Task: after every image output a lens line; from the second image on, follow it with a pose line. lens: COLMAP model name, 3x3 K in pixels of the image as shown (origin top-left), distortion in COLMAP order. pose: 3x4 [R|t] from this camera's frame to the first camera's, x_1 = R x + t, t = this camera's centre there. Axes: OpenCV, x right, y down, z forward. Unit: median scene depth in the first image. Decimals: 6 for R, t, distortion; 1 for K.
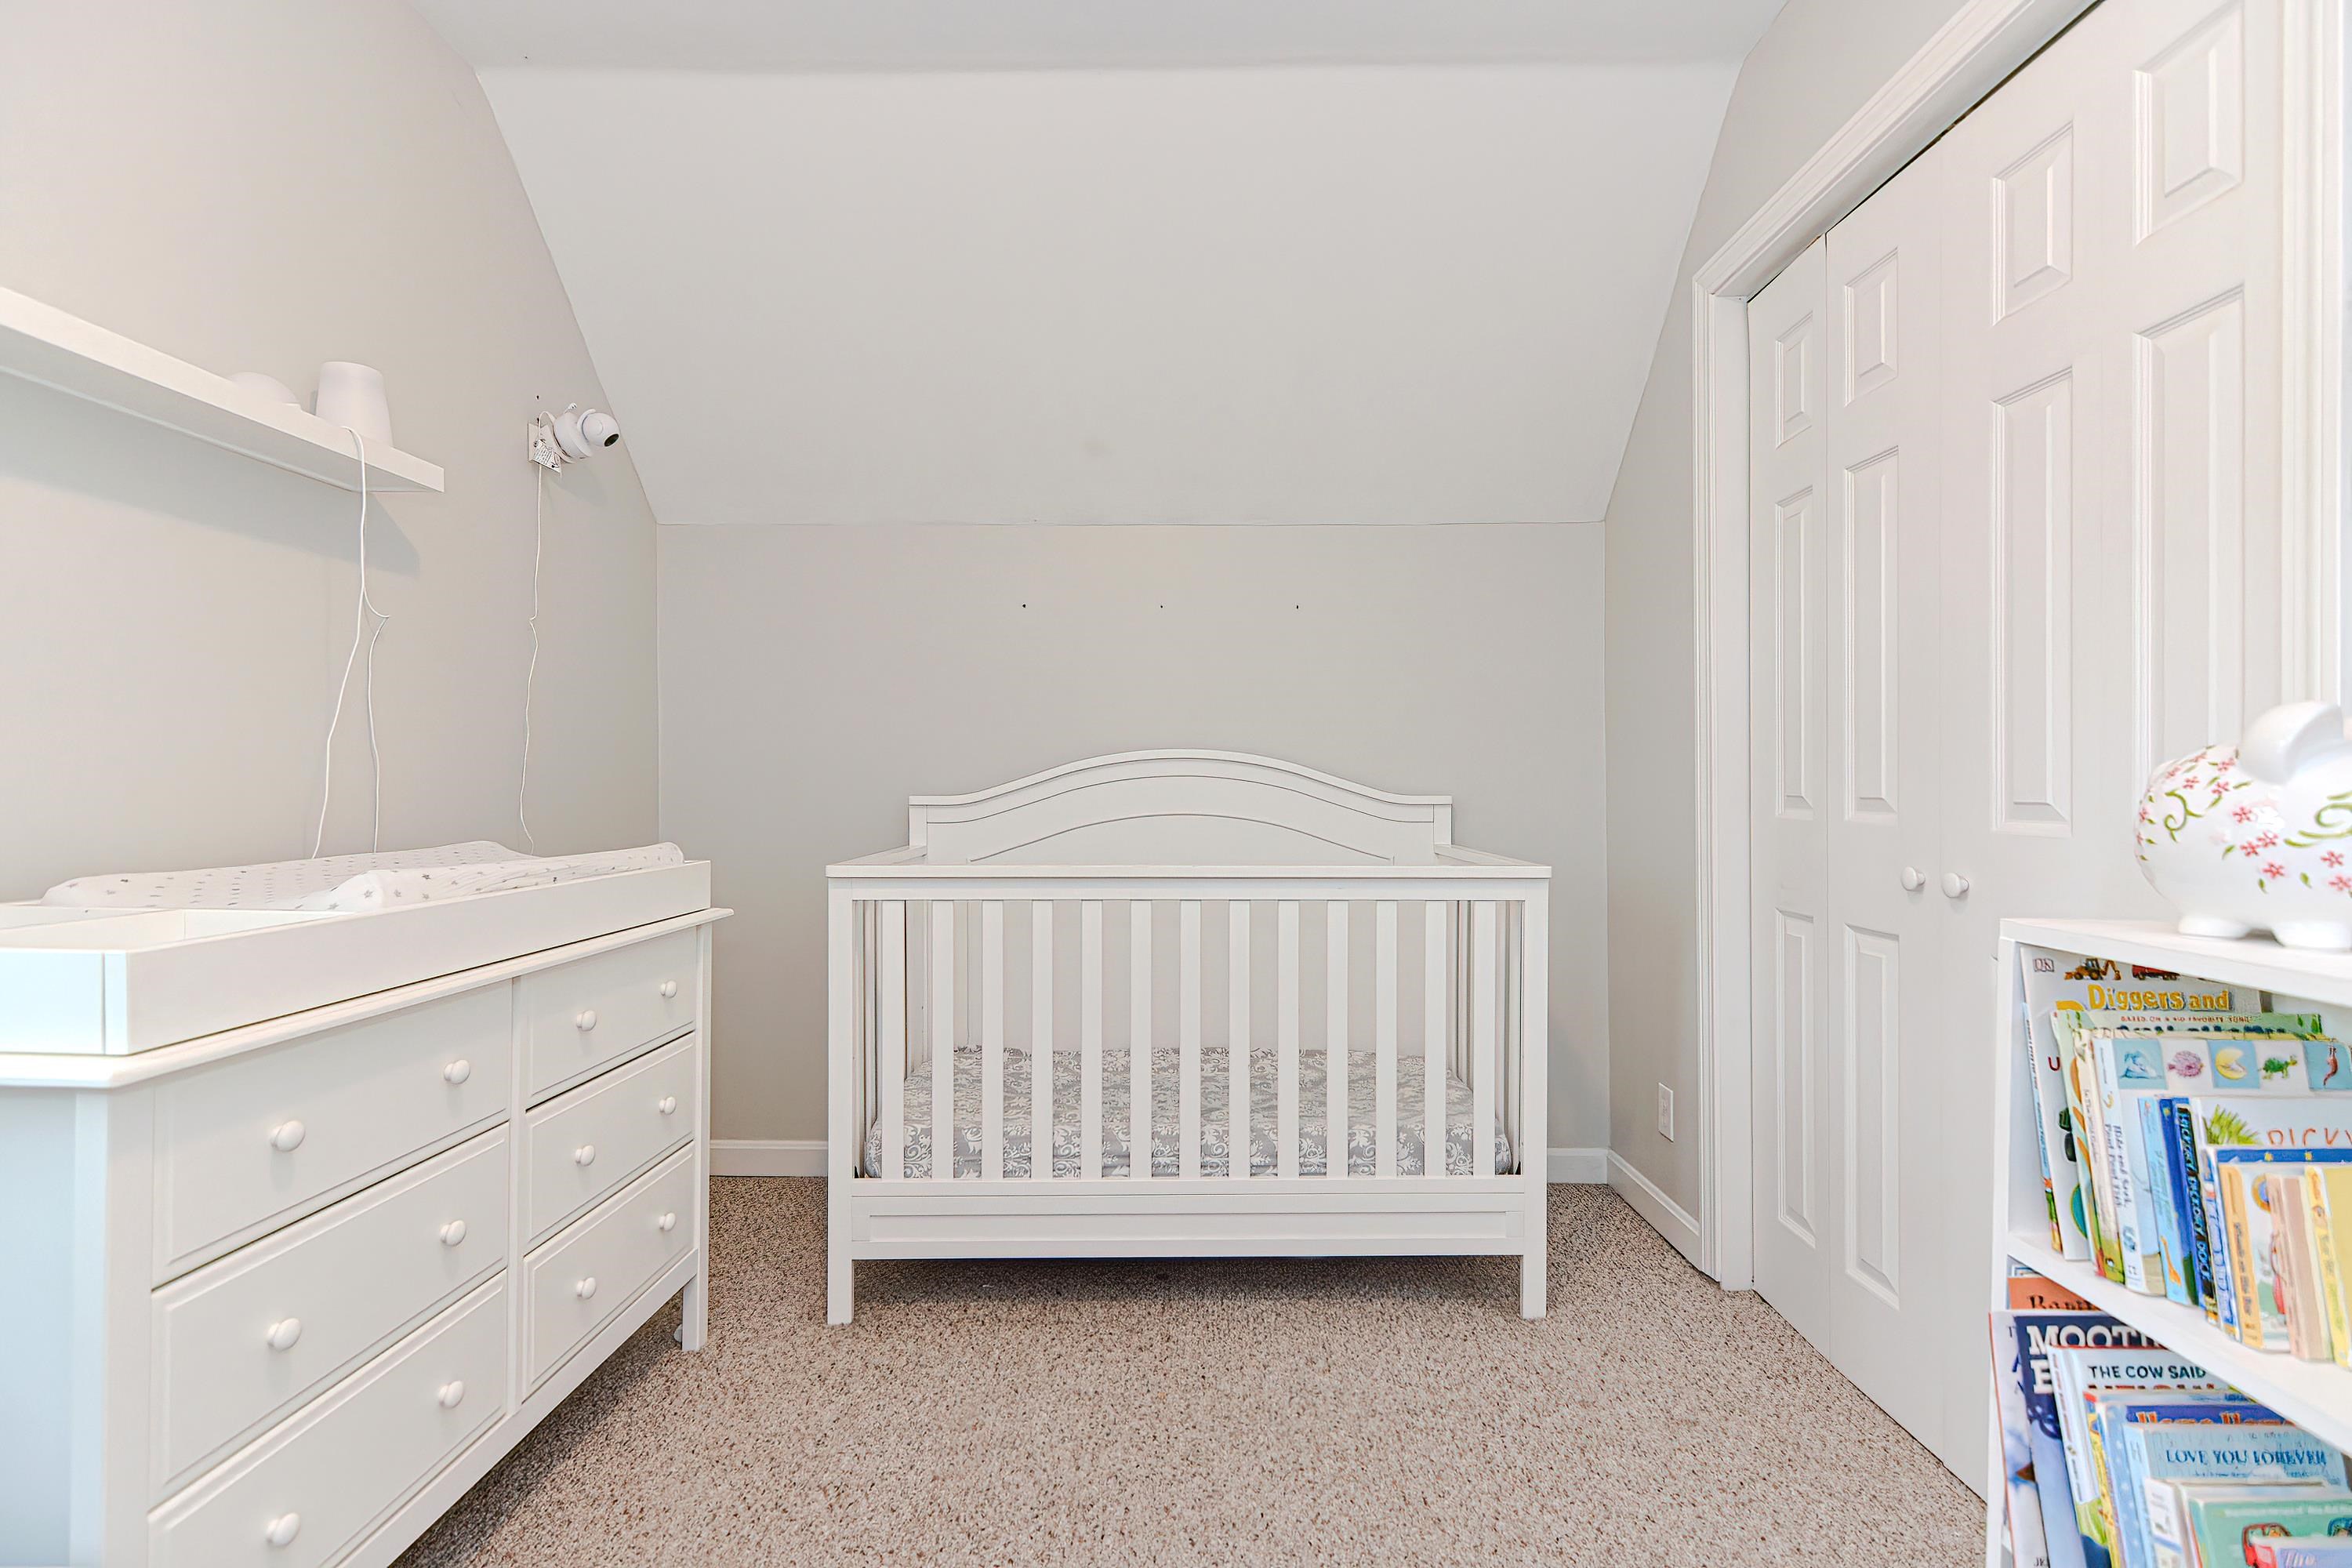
lens RADIAL K [[1143.4, 0, 1178.0], [0, 1143.4, 793.0], [0, 0, 1]] dist [0.018928, -0.008524]
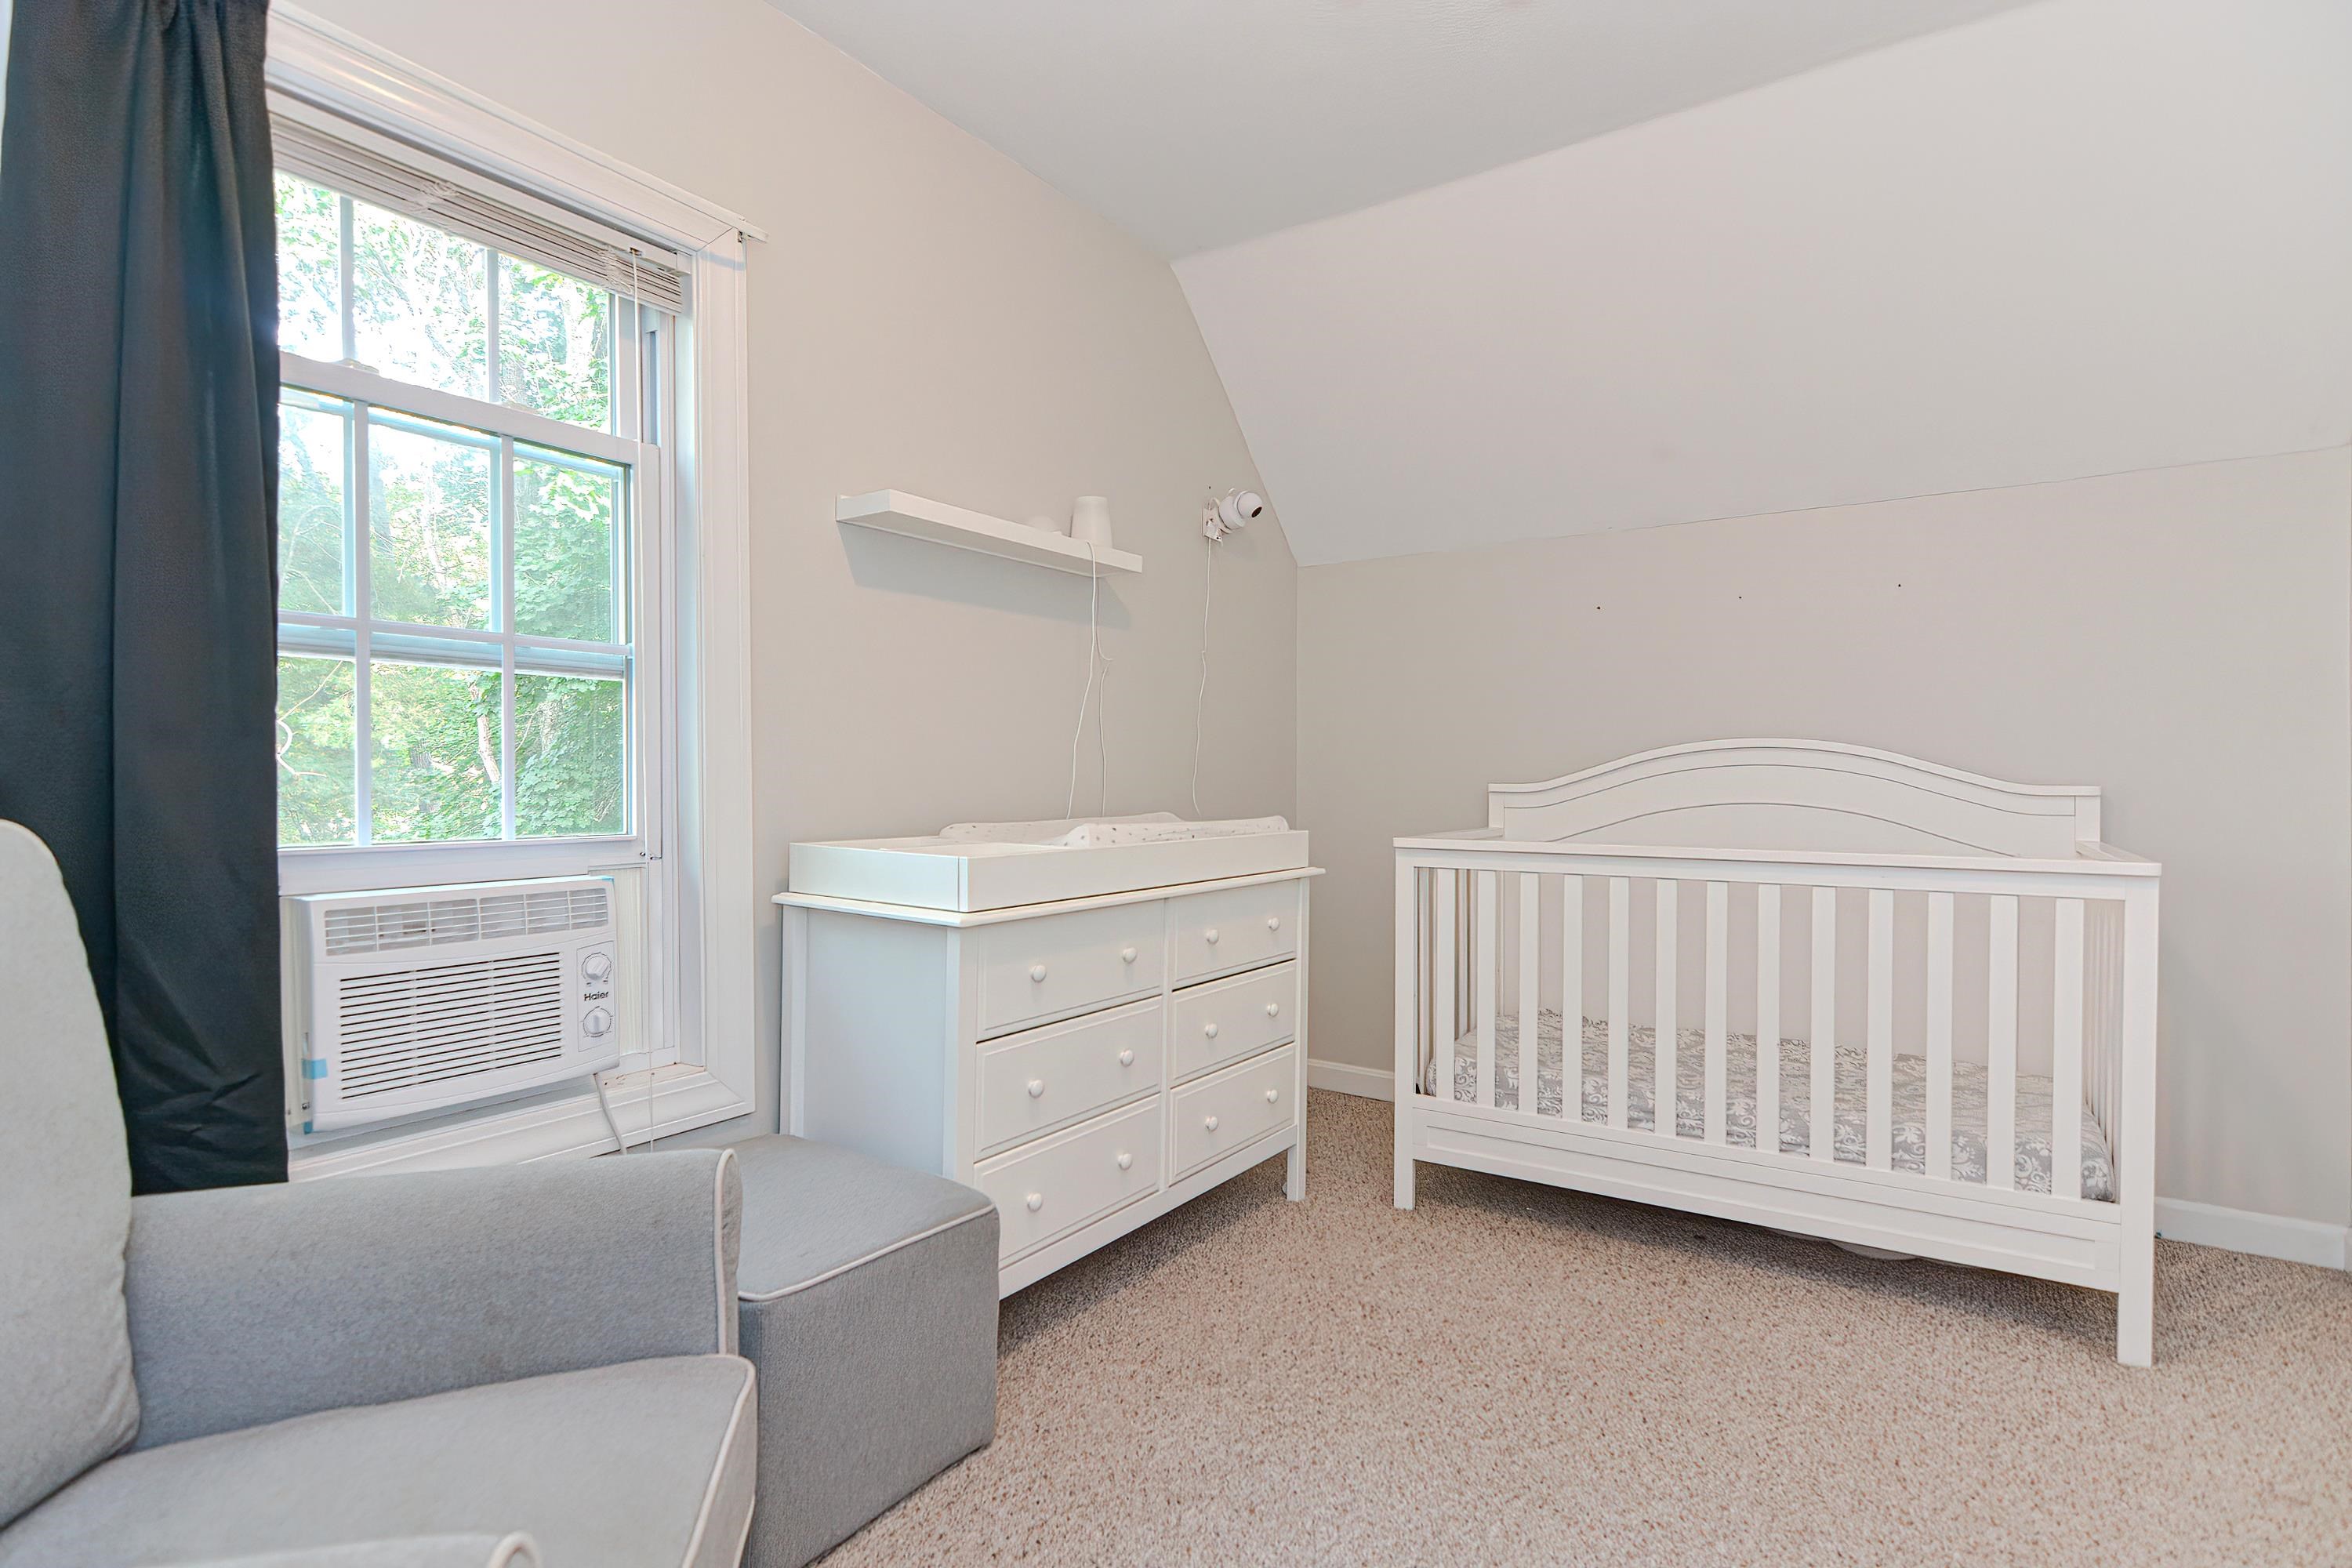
lens RADIAL K [[1143.4, 0, 1175.2], [0, 1143.4, 779.4], [0, 0, 1]] dist [0.018928, -0.008524]
pose [[0.833317, 0.001945, -0.552791, 0.182203], [-0.006063, 0.999966, -0.005620, 0.008472], [0.552761, 0.008035, 0.833301, -0.167329]]
